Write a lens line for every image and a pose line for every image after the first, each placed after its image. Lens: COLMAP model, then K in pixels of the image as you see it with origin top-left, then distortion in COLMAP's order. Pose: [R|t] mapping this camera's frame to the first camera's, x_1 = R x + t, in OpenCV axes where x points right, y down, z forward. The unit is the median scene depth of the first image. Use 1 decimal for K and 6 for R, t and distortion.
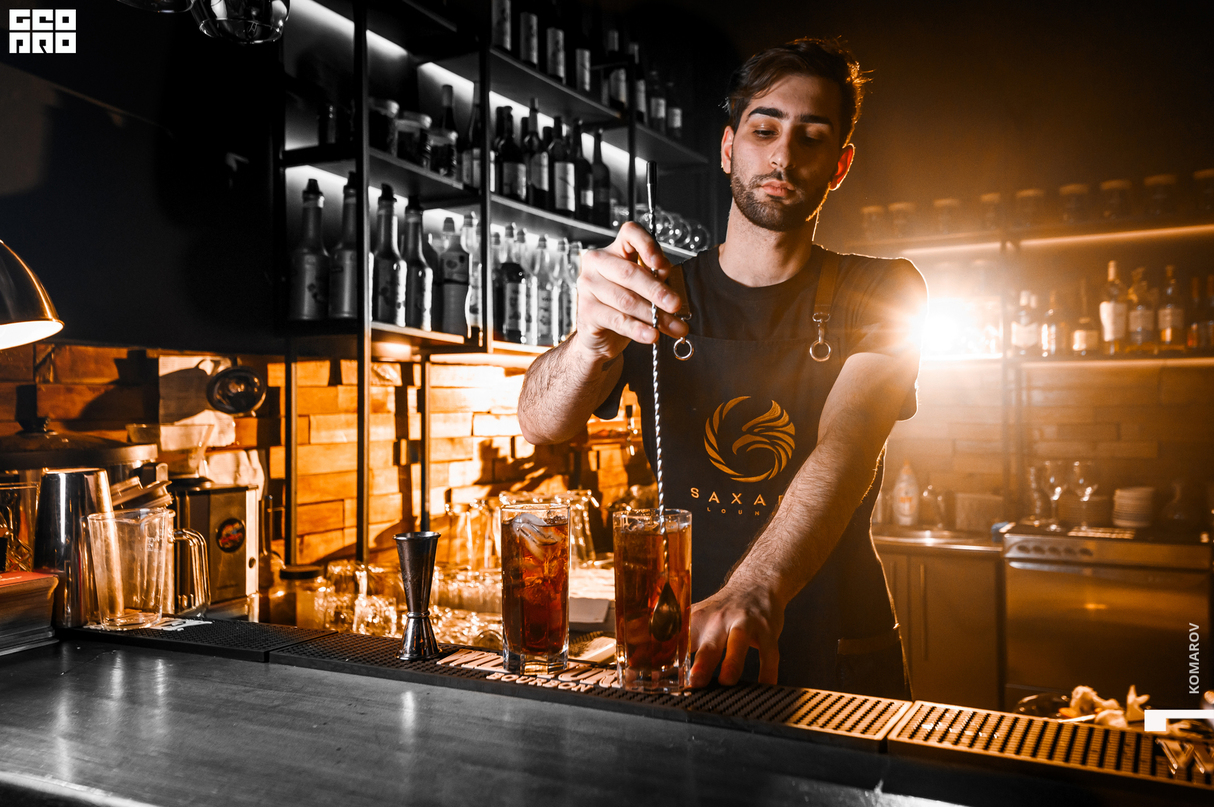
lens RADIAL K [[1034.3, 0, 627.5], [0, 1034.3, 415.4], [0, 0, 1]] dist [0.075125, -0.003926]
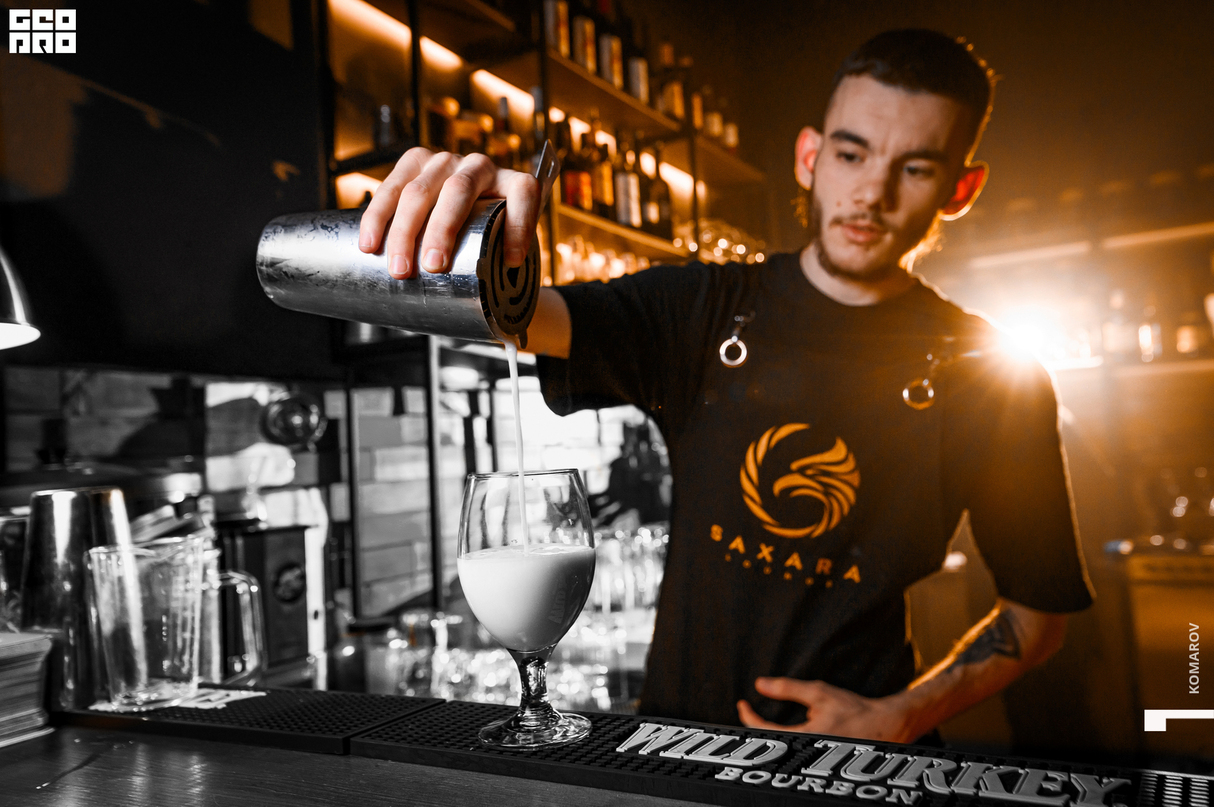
lens RADIAL K [[980.6, 0, 607.0], [0, 980.6, 403.5], [0, 0, 1]] dist [0.071165, -0.001902]
pose [[0.997266, -0.054999, -0.049343, -0.062395], [0.051602, 0.996373, -0.067662, 0.030375], [0.052886, 0.064931, 0.996487, 0.168574]]
